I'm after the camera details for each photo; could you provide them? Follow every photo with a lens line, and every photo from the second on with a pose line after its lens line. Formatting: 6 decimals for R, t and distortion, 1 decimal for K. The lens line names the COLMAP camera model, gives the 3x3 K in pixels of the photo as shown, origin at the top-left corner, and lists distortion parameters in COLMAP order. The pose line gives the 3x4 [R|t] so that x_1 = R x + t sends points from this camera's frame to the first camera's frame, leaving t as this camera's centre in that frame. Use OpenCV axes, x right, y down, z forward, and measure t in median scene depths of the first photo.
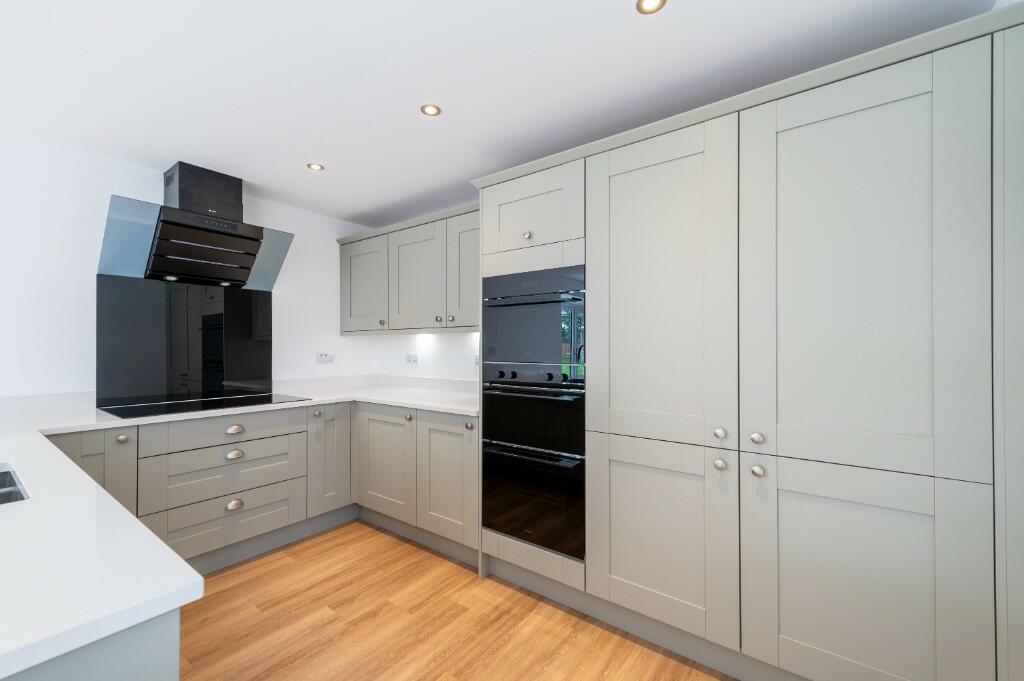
lens RADIAL K [[423.0, 0, 512.0], [0, 423.0, 340.5], [0, 0, 1]] dist [0.000370, 0.000015]
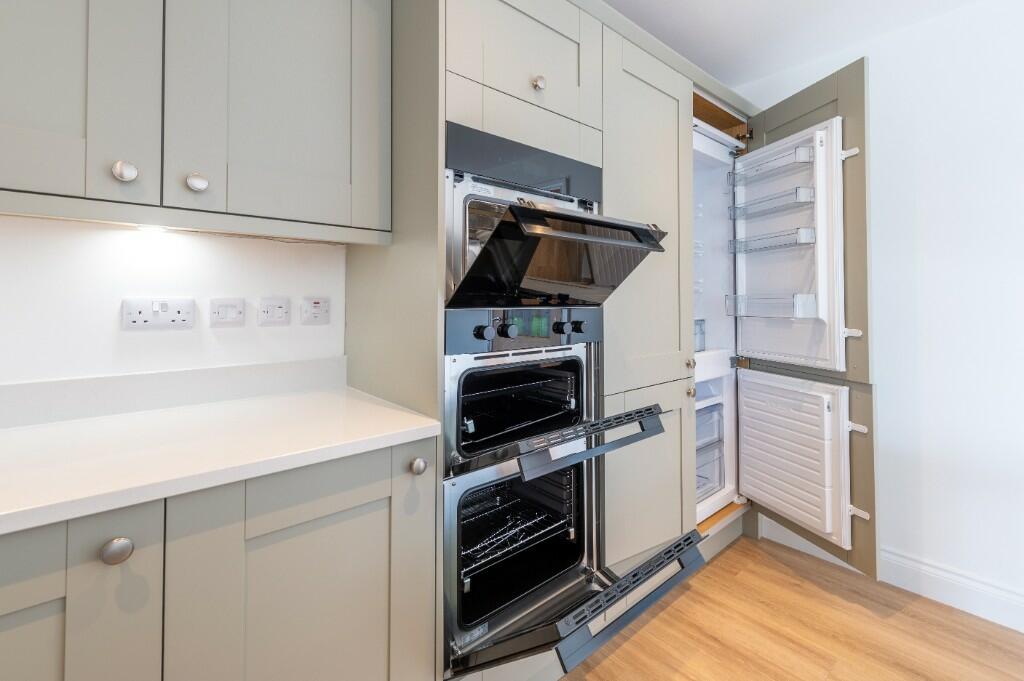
lens RADIAL K [[415.0, 0, 509.9], [0, 415.0, 318.3], [0, 0, 1]] dist [0.000992, 0.000085]
pose [[0.267424, -0.011643, 0.963509, -0.470443], [-0.000678, 0.999924, 0.012271, 0.052670], [-0.963579, -0.003935, 0.267396, 0.820904]]
